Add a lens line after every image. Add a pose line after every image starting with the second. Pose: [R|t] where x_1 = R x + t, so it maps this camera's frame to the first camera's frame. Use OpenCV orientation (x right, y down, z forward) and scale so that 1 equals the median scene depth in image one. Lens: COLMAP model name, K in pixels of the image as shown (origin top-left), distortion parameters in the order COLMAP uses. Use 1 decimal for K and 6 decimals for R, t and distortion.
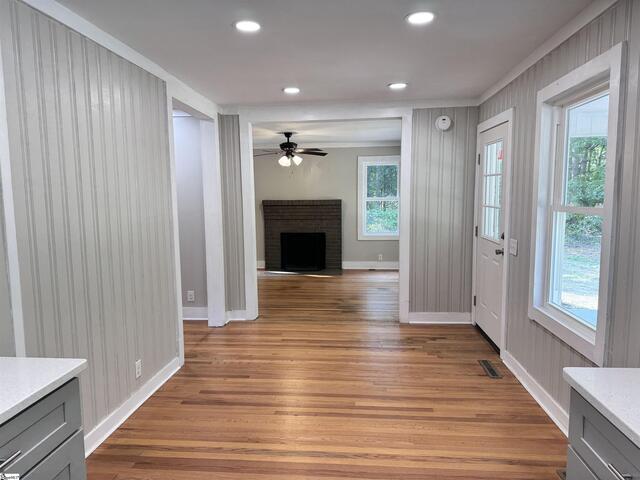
lens RADIAL K [[460.0, 0, 319.7], [0, 460.0, 243.0], [0, 0, 1]] dist [0.038626, -0.030218]
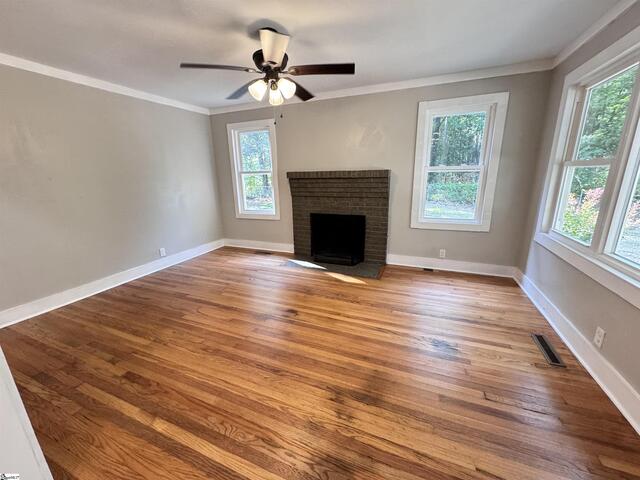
lens RADIAL K [[258.6, 0, 318.8], [0, 258.6, 237.8], [0, 0, 1]] dist [-0.003217, -0.000078]
pose [[0.964612, 0.054185, -0.258045, 0.049341], [-0.010282, 0.985642, 0.168534, -0.057041], [0.263472, -0.159917, 0.951320, 0.573563]]
